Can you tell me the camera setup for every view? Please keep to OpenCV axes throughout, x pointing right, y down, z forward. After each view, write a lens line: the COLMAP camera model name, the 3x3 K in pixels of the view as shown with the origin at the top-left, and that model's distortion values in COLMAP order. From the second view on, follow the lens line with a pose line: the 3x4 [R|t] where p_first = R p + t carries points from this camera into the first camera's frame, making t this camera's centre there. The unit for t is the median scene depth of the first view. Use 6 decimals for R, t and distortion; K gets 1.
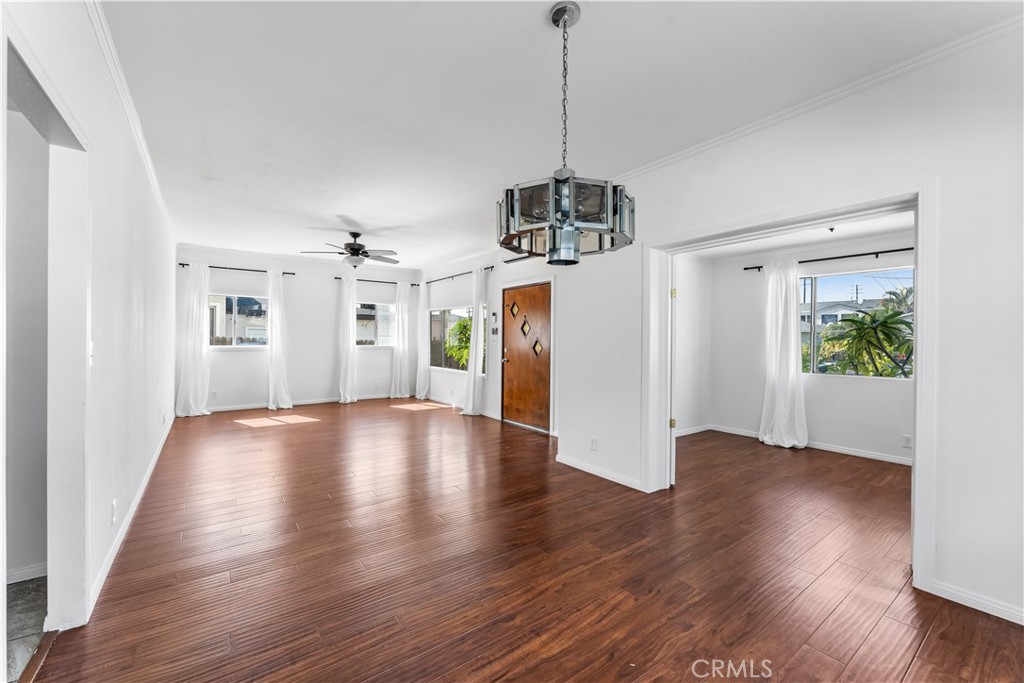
lens RADIAL K [[413.8, 0, 506.6], [0, 413.8, 339.9], [0, 0, 1]] dist [0.001177, -0.000844]
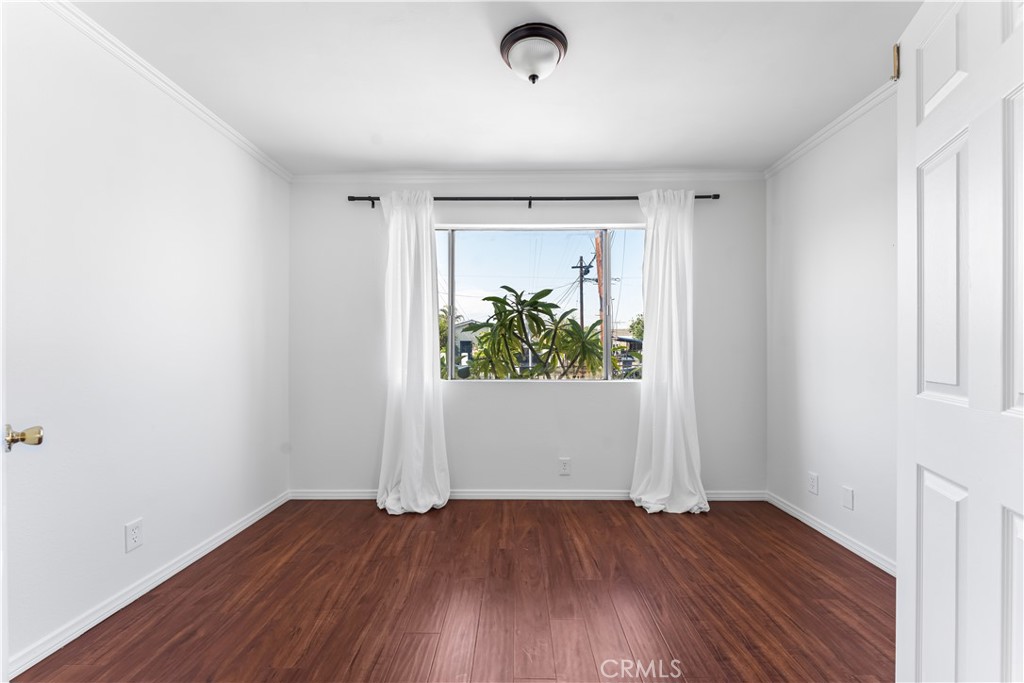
lens RADIAL K [[413.8, 0, 506.1], [0, 413.8, 351.1], [0, 0, 1]] dist [0.001177, -0.000844]
pose [[0.604793, -0.011608, 0.796298, 0.275283], [0.007142, 0.999933, 0.009152, 0.029481], [-0.796351, 0.000152, 0.604835, 0.528888]]
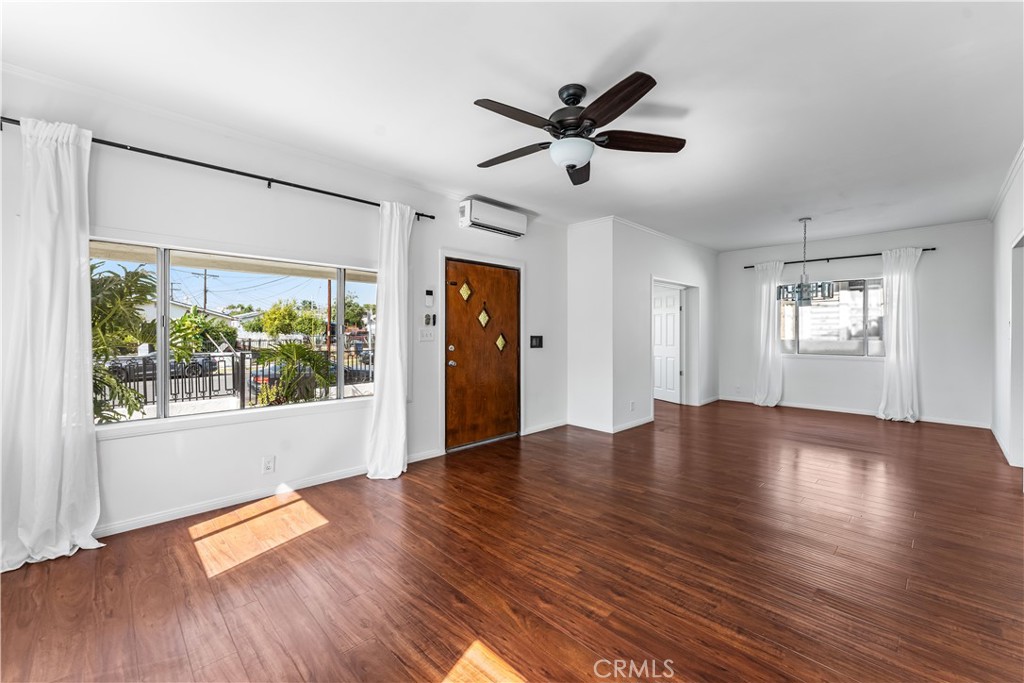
lens RADIAL K [[413.8, 0, 519.6], [0, 413.8, 333.8], [0, 0, 1]] dist [0.001177, -0.000844]
pose [[-0.151318, -0.009693, 0.988438, -0.853128], [-0.000196, 0.999952, 0.009776, -0.006517], [-0.988485, 0.001285, -0.151313, 1.207133]]
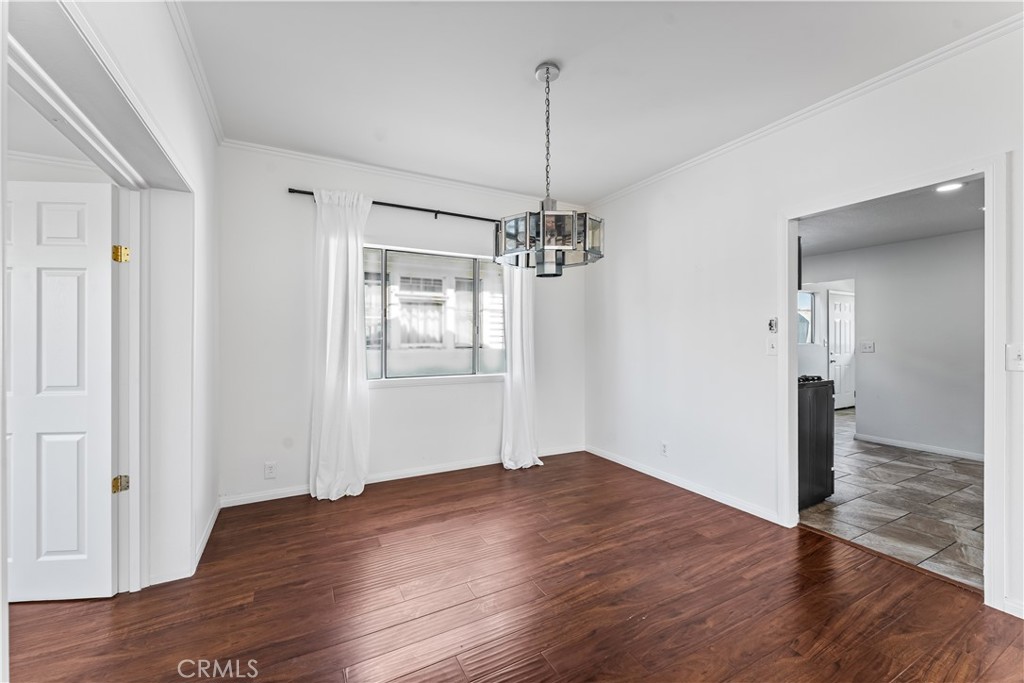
lens RADIAL K [[408.6, 0, 509.6], [0, 408.6, 340.2], [0, 0, 1]] dist [0.000344, -0.000880]
pose [[-0.989873, -0.008216, 0.141719, 0.026284], [-0.007772, 0.999963, 0.003683, 0.000166], [-0.141744, 0.002544, -0.989900, 0.785441]]
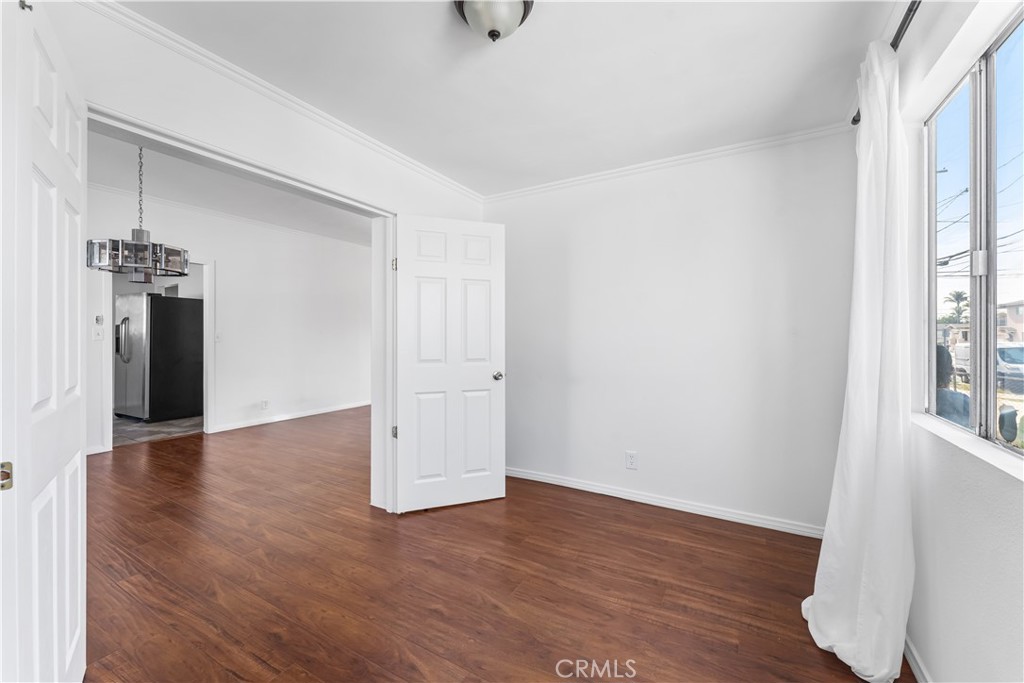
lens RADIAL K [[413.8, 0, 510.7], [0, 413.8, 339.0], [0, 0, 1]] dist [0.001177, -0.000844]
pose [[0.400007, -0.002514, -0.916509, 0.826707], [0.002234, 0.999996, -0.001768, 0.020072], [0.916509, -0.001340, 0.400011, 0.614200]]
